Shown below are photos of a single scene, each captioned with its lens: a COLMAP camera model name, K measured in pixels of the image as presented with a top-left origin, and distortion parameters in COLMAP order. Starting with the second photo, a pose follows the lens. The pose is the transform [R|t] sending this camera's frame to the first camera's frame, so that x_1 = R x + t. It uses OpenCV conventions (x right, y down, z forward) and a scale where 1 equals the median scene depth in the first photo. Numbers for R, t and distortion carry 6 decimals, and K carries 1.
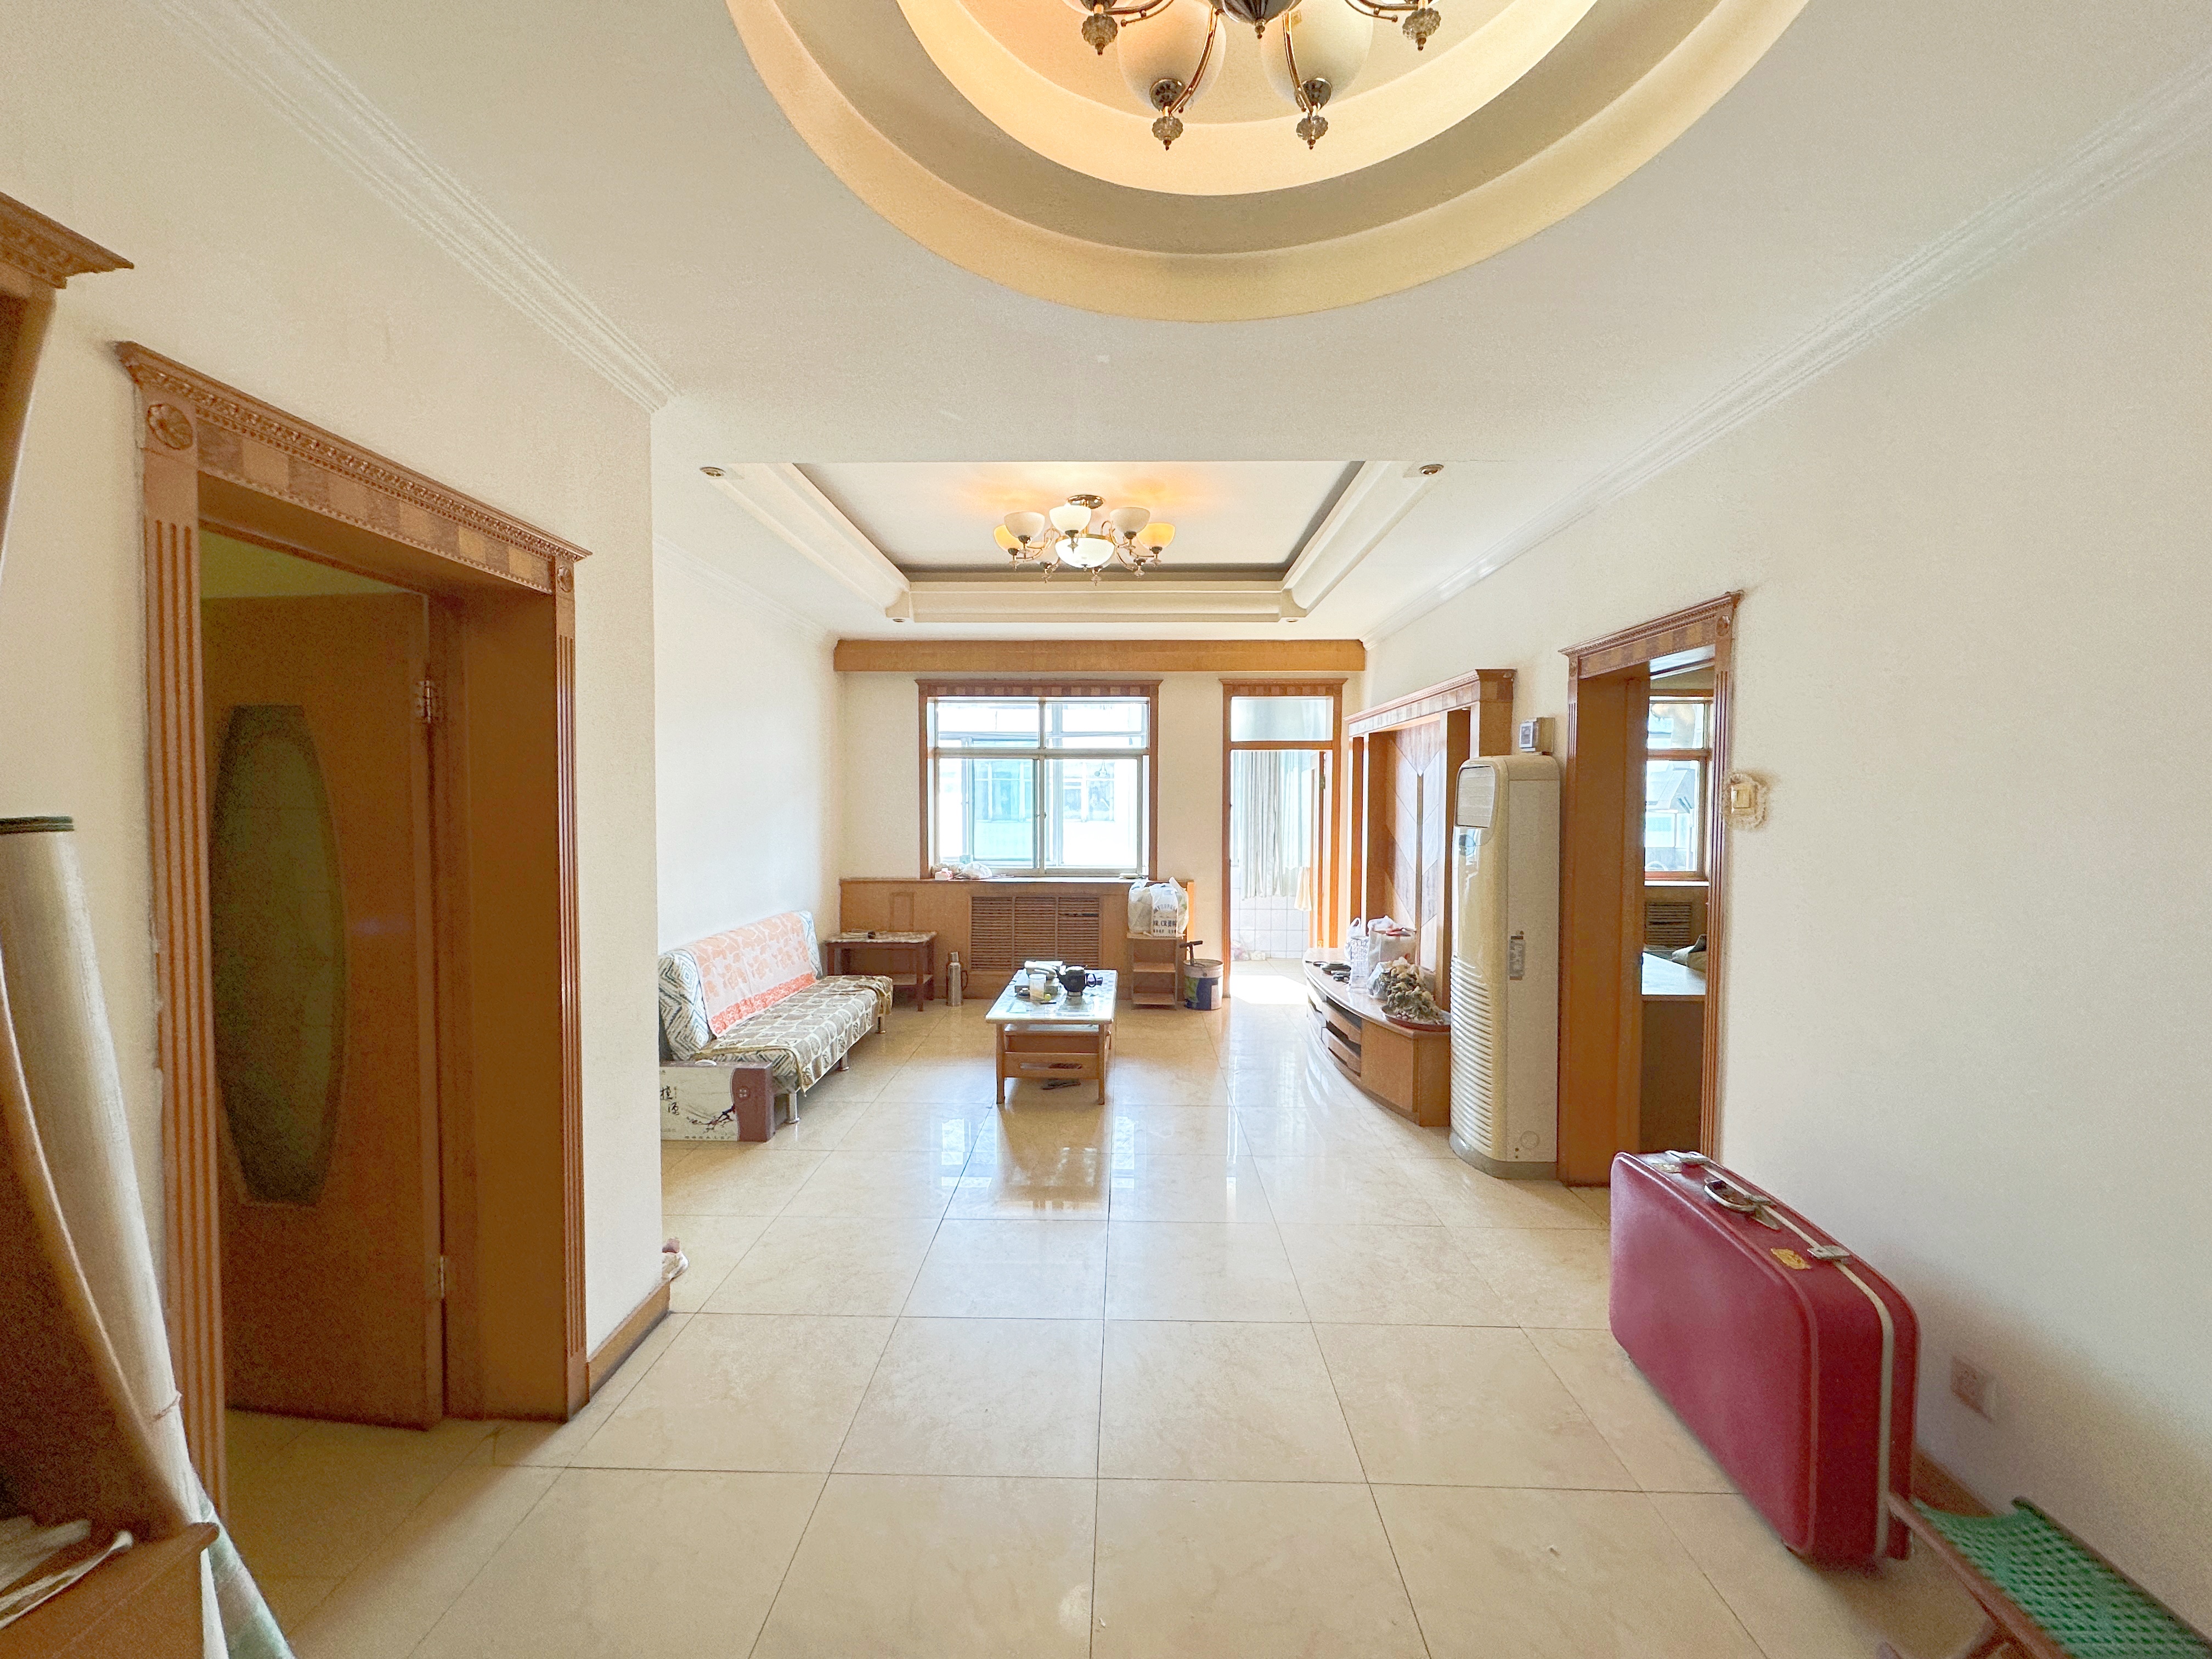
lens RADIAL K [[878.6, 0, 1109.7], [0, 878.6, 829.6], [0, 0, 1]] dist [-0.000551, -0.000010]
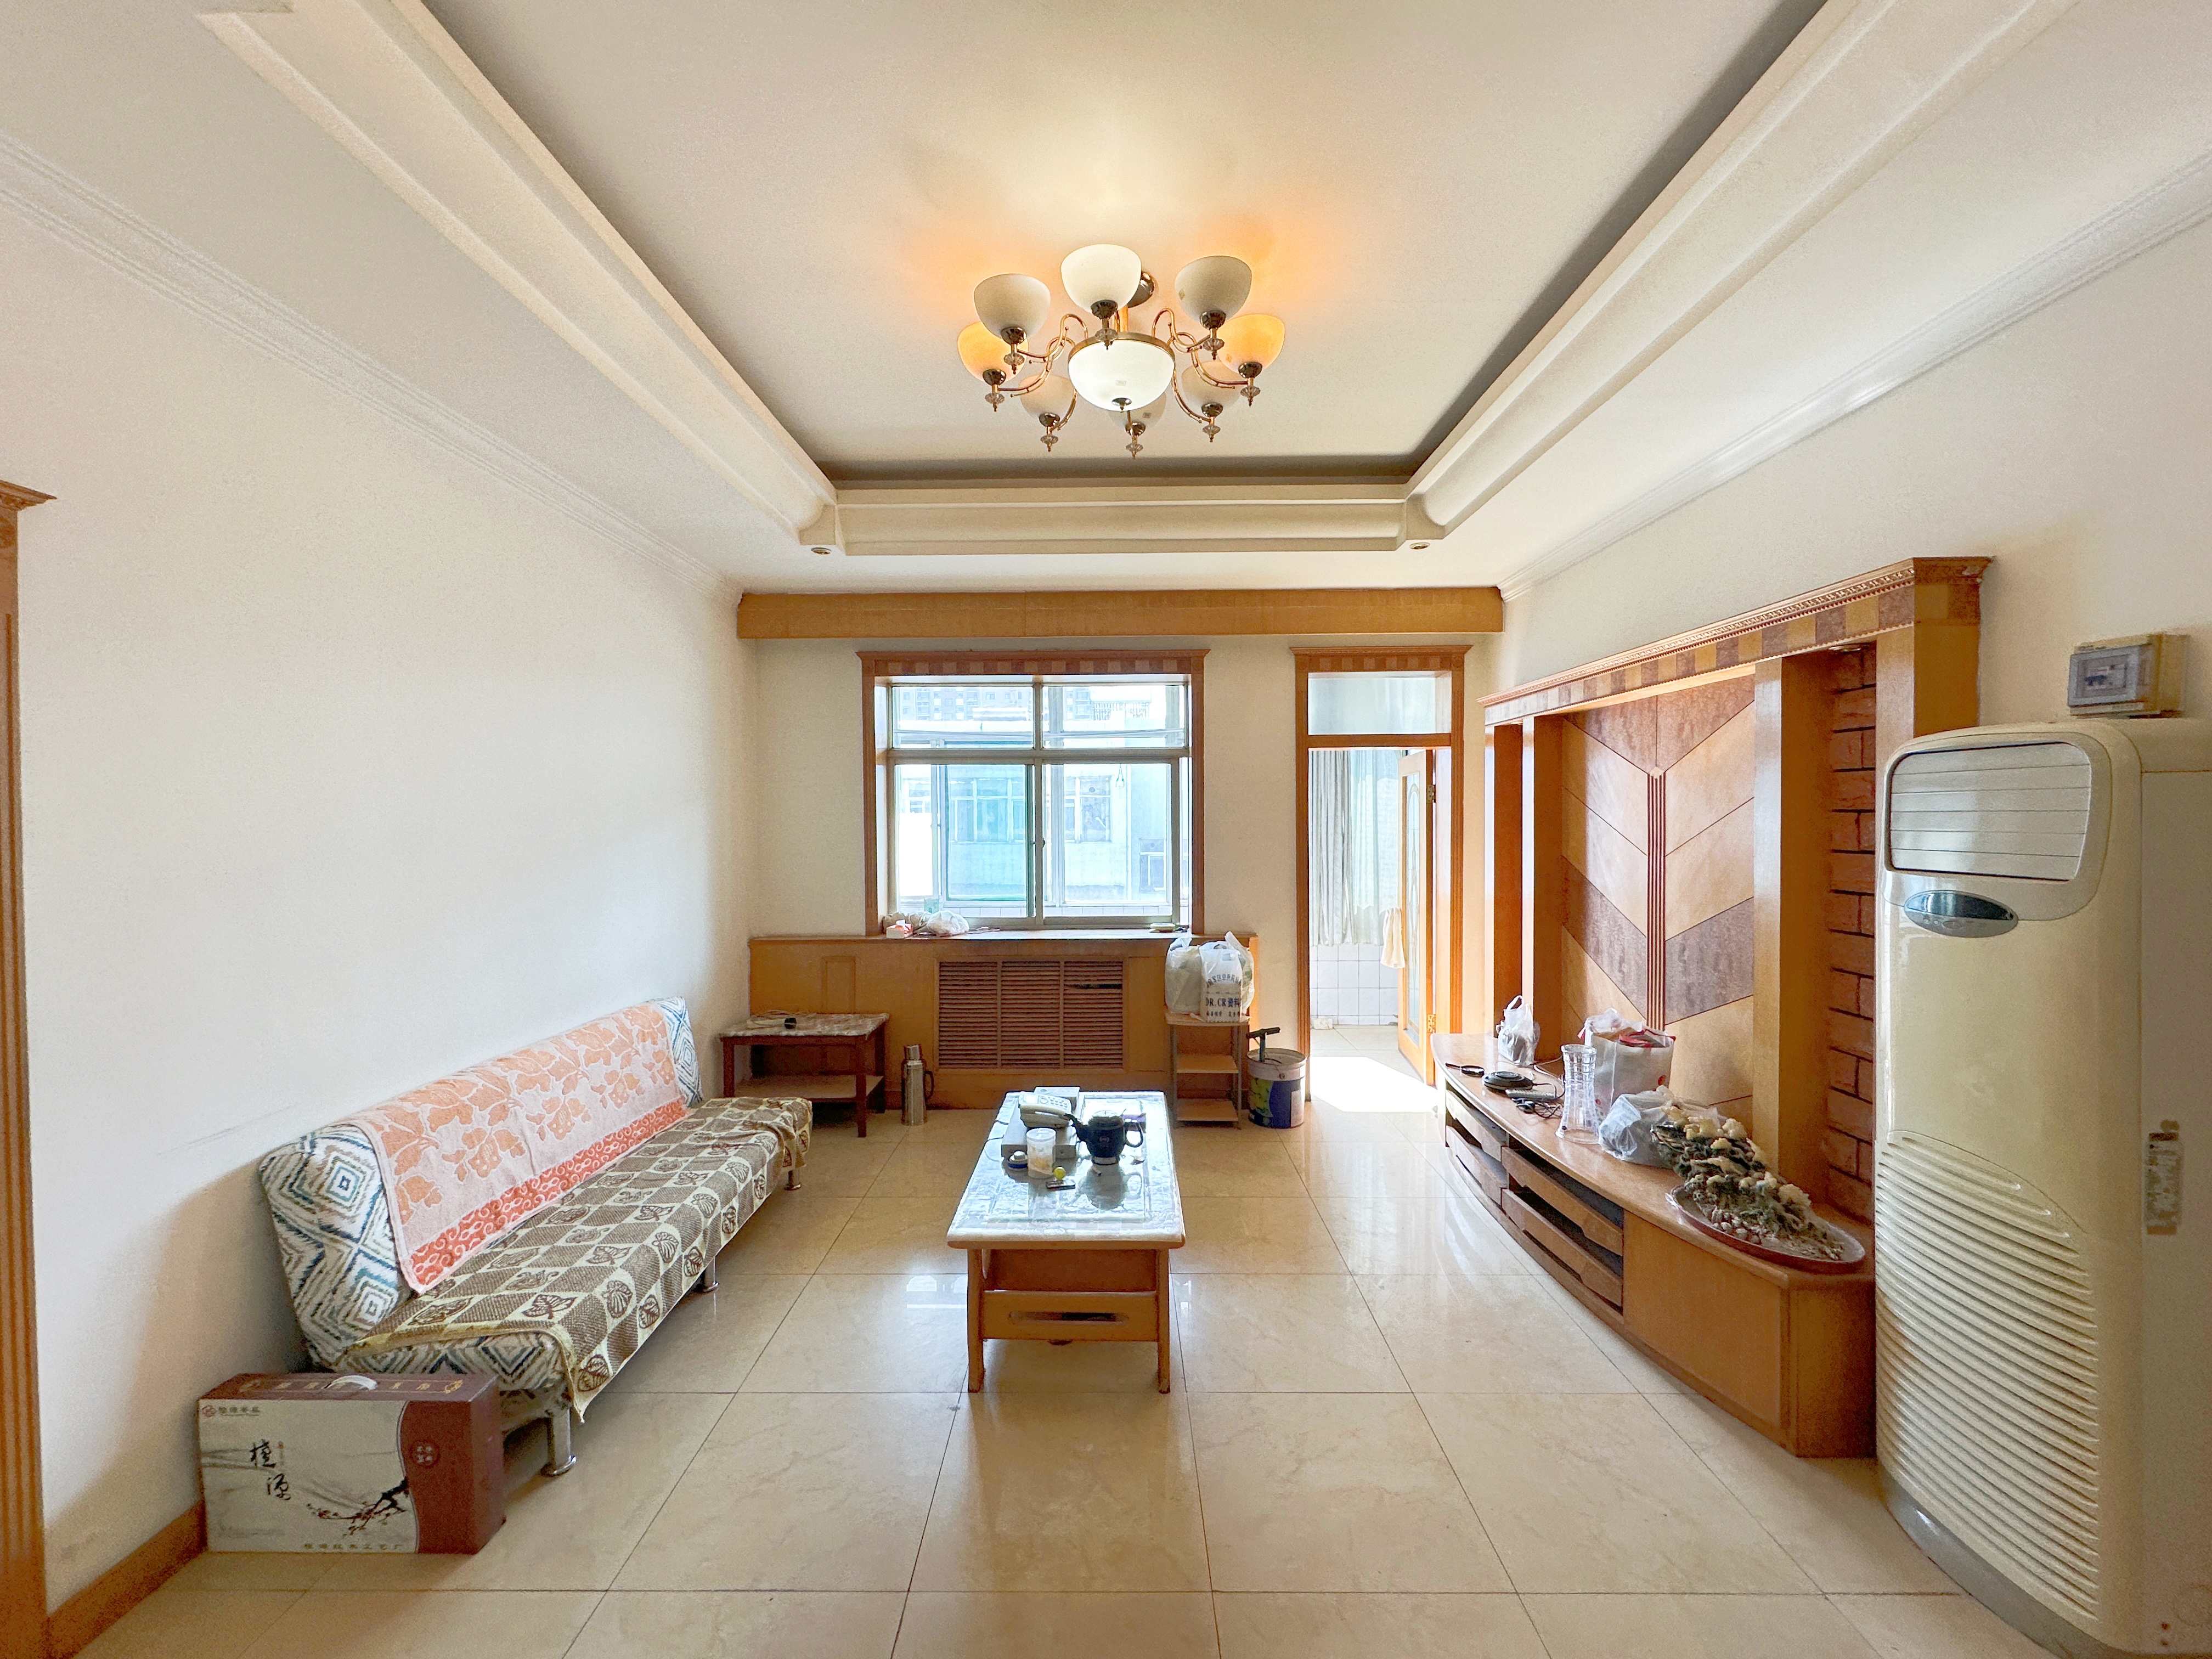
lens RADIAL K [[878.6, 0, 1109.7], [0, 878.6, 829.6], [0, 0, 1]] dist [-0.000551, -0.000010]
pose [[0.999855, -0.009511, 0.014108, -0.032163], [0.009784, 0.999764, -0.019404, -0.013346], [-0.013920, 0.019539, 0.999712, 0.311828]]
